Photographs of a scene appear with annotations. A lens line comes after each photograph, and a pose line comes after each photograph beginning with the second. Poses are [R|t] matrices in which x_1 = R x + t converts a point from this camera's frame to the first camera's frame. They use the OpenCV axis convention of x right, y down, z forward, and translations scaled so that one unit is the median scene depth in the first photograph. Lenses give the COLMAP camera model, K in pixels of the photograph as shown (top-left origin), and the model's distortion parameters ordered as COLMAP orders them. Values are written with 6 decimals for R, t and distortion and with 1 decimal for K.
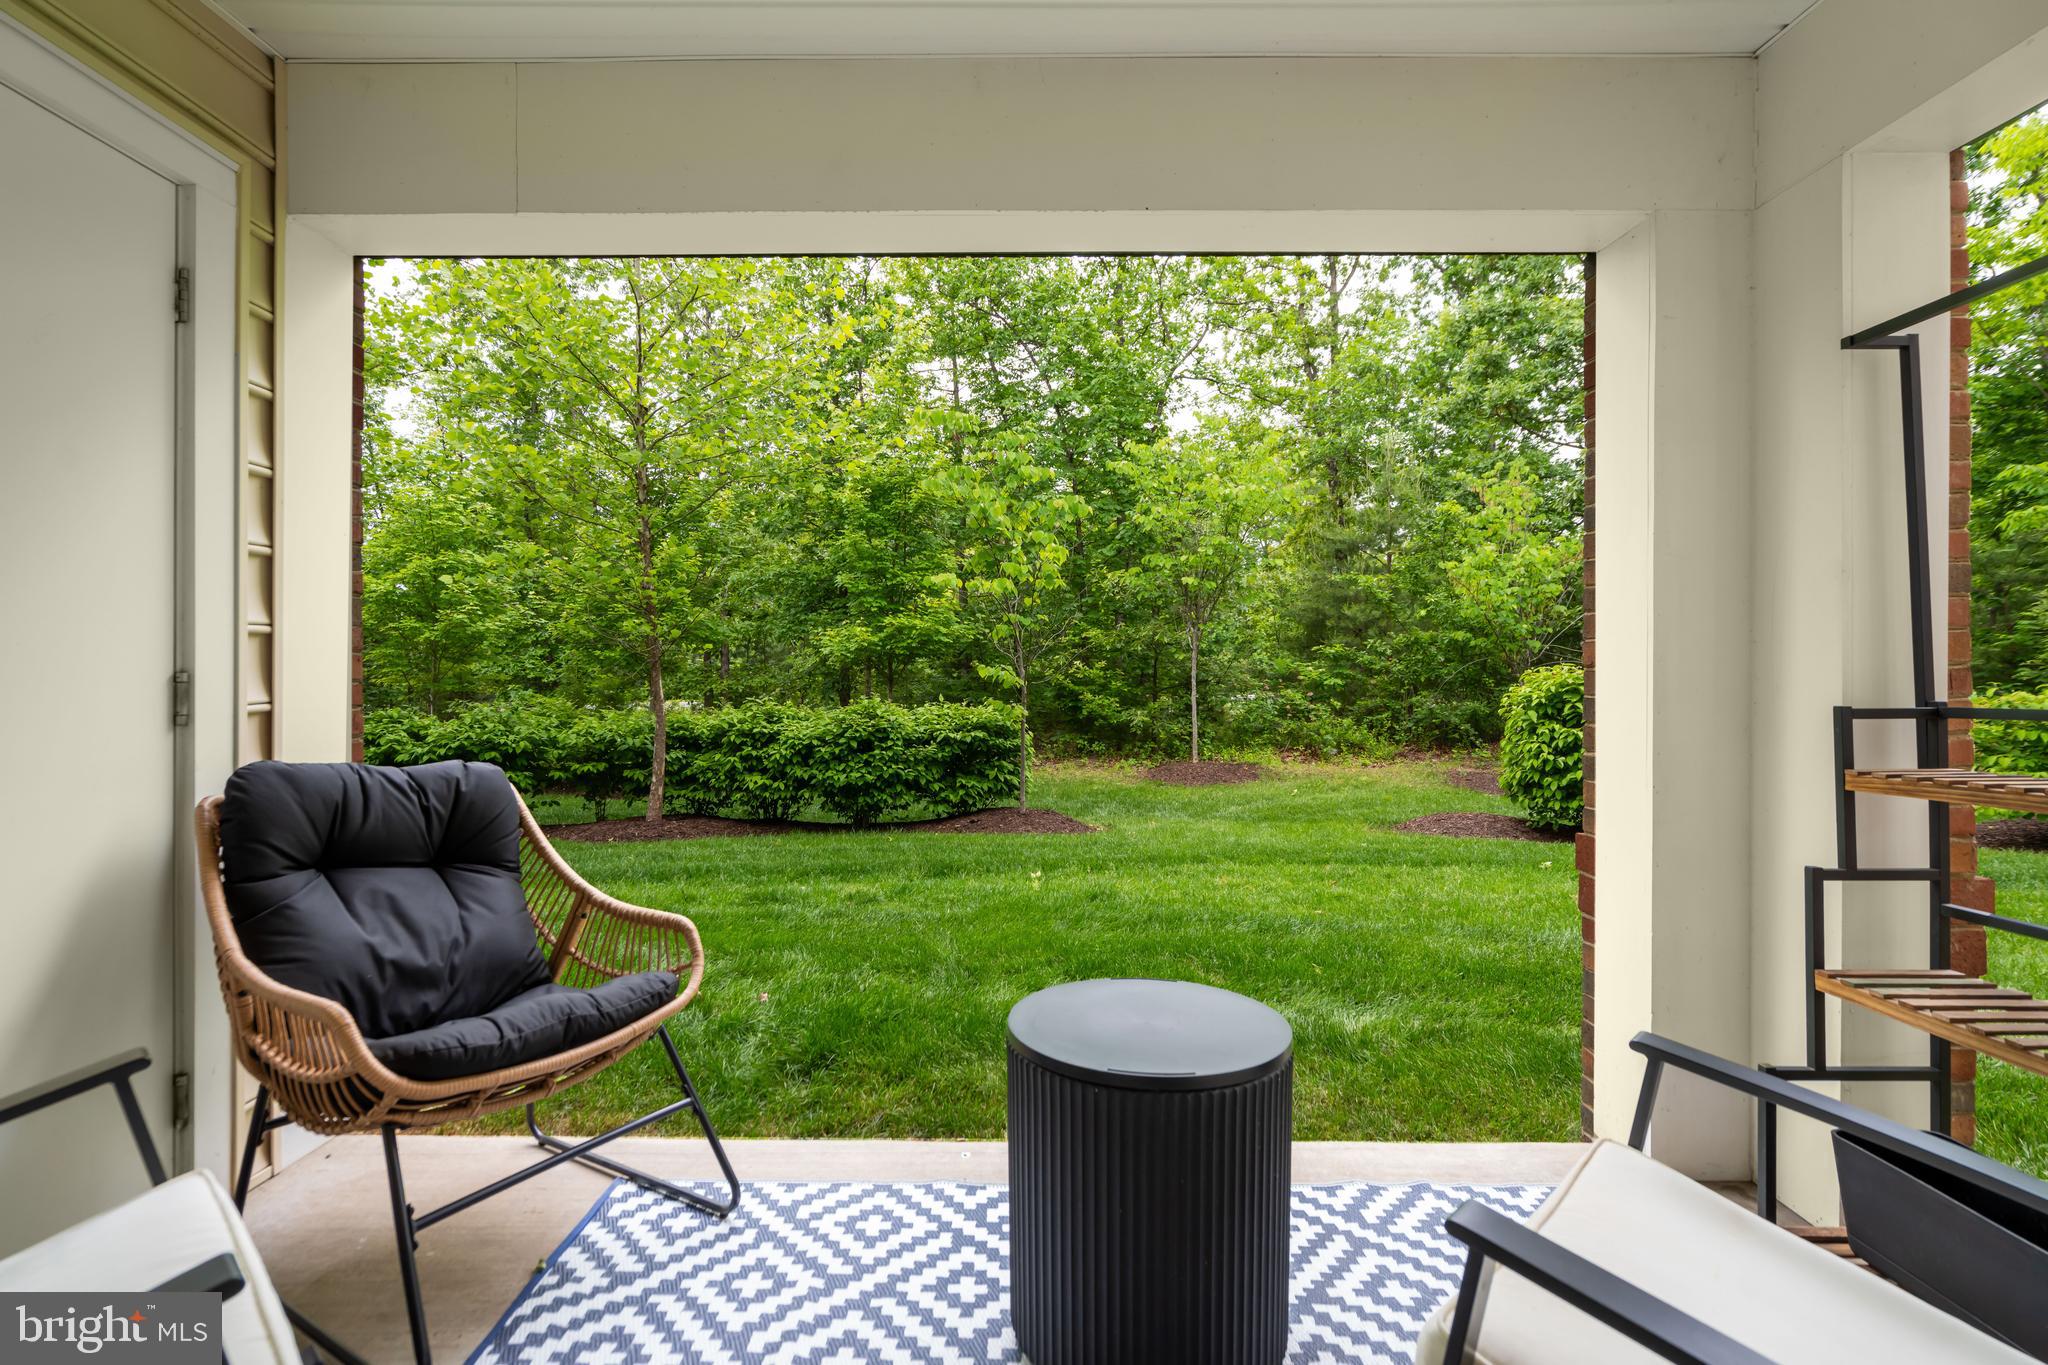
lens RADIAL K [[931.2, 0, 1025.0], [0, 931.2, 675.1], [0, 0, 1]] dist [-0.001634, 0.000946]
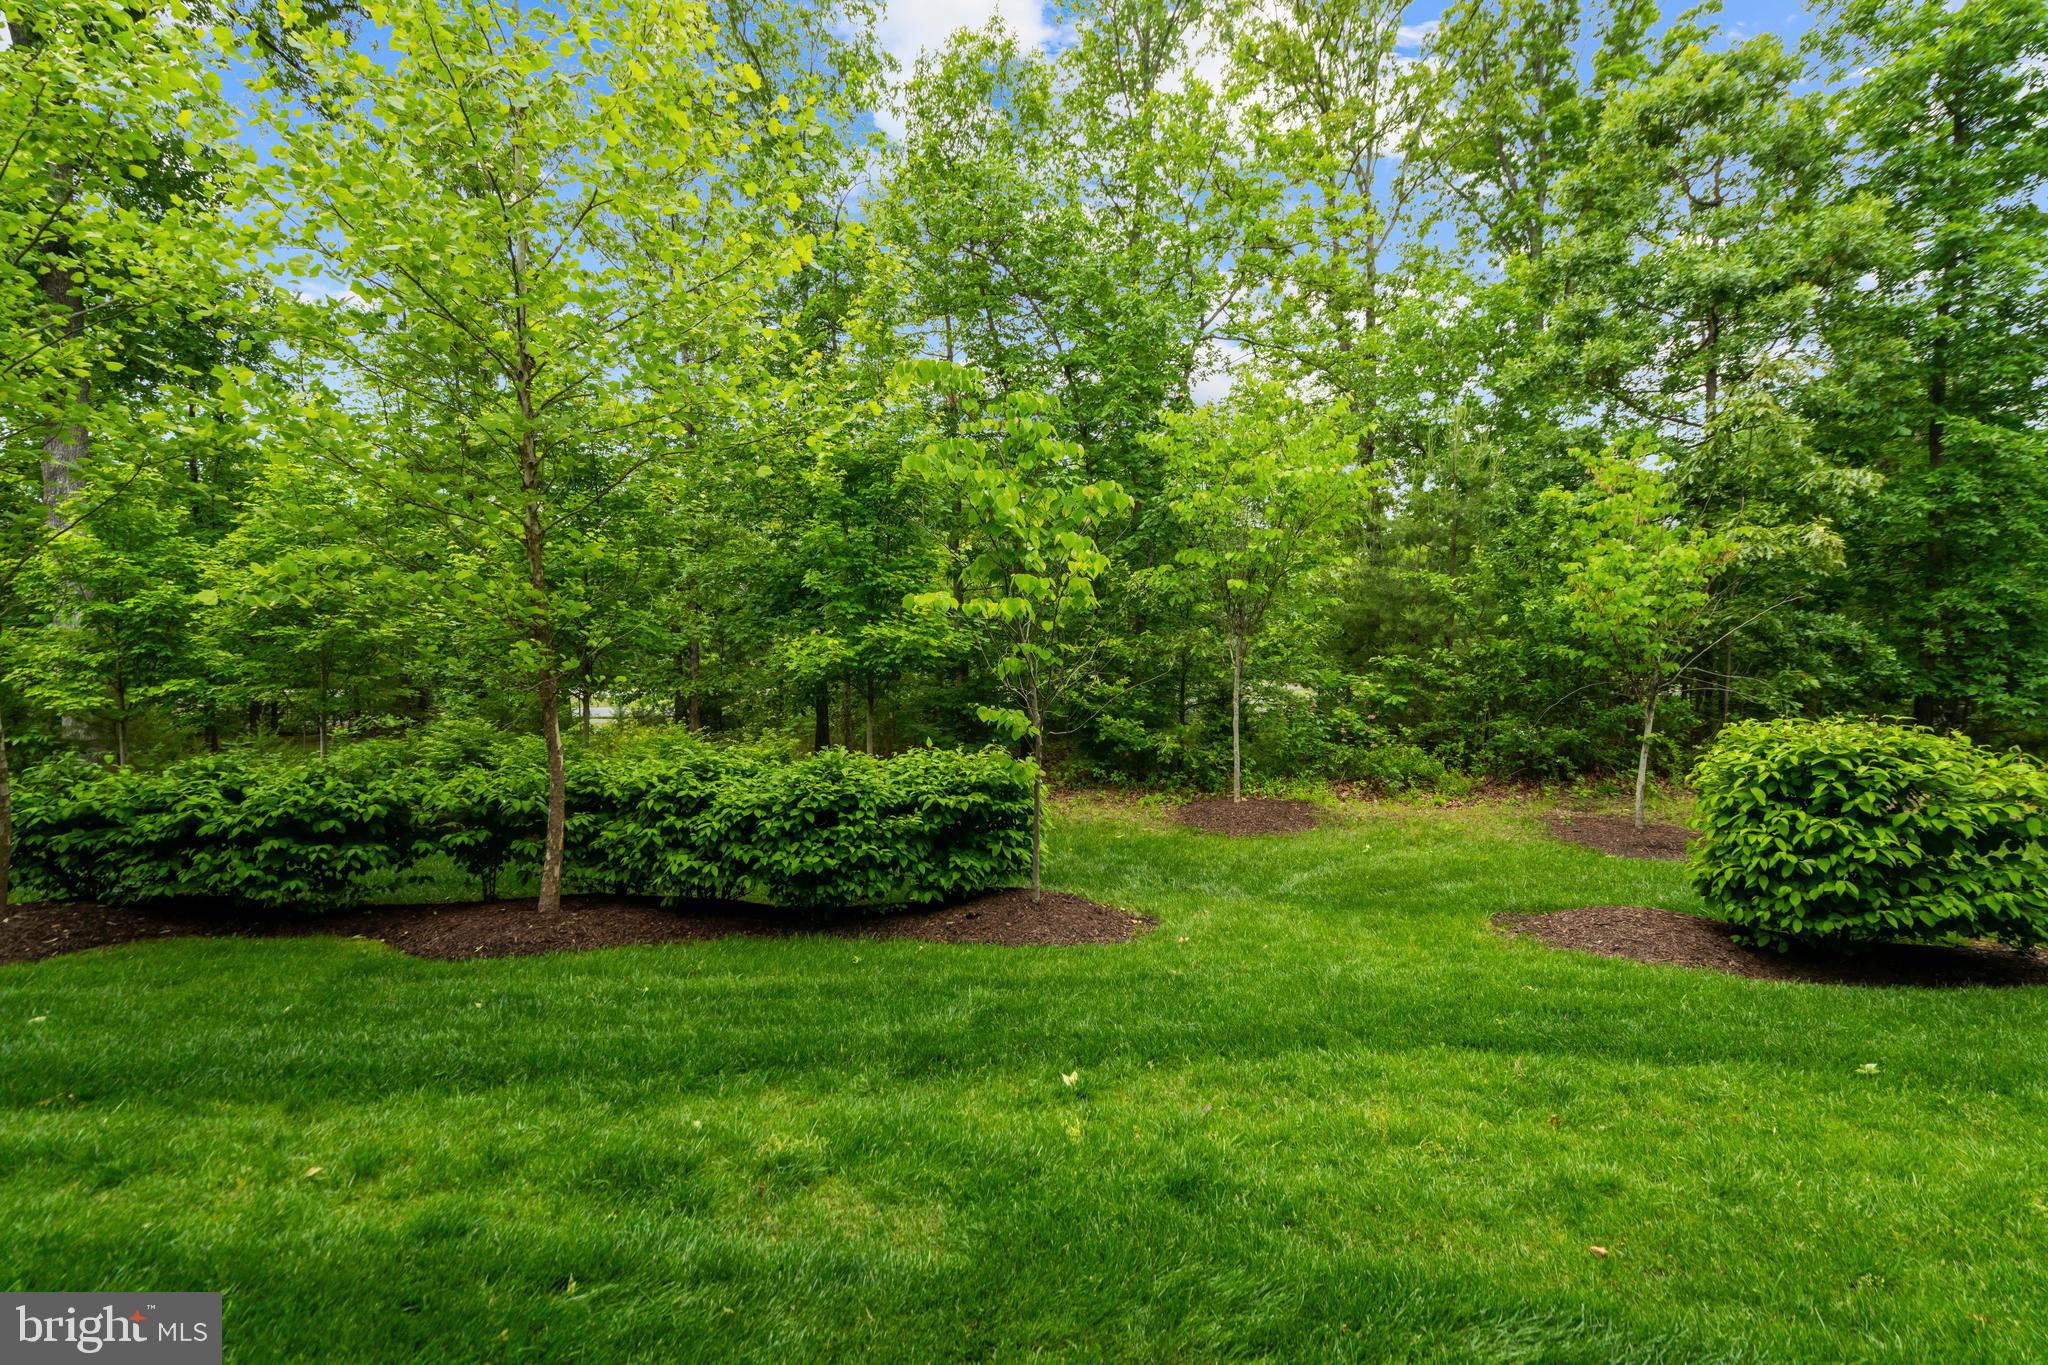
lens RADIAL K [[931.2, 0, 1025.2], [0, 931.2, 693.9], [0, 0, 1]] dist [-0.001634, 0.000946]
pose [[0.999977, 0.002355, 0.006358, -0.011656], [-0.002619, 0.999123, 0.041790, -0.036443], [-0.006254, -0.041806, 0.999106, 0.173705]]
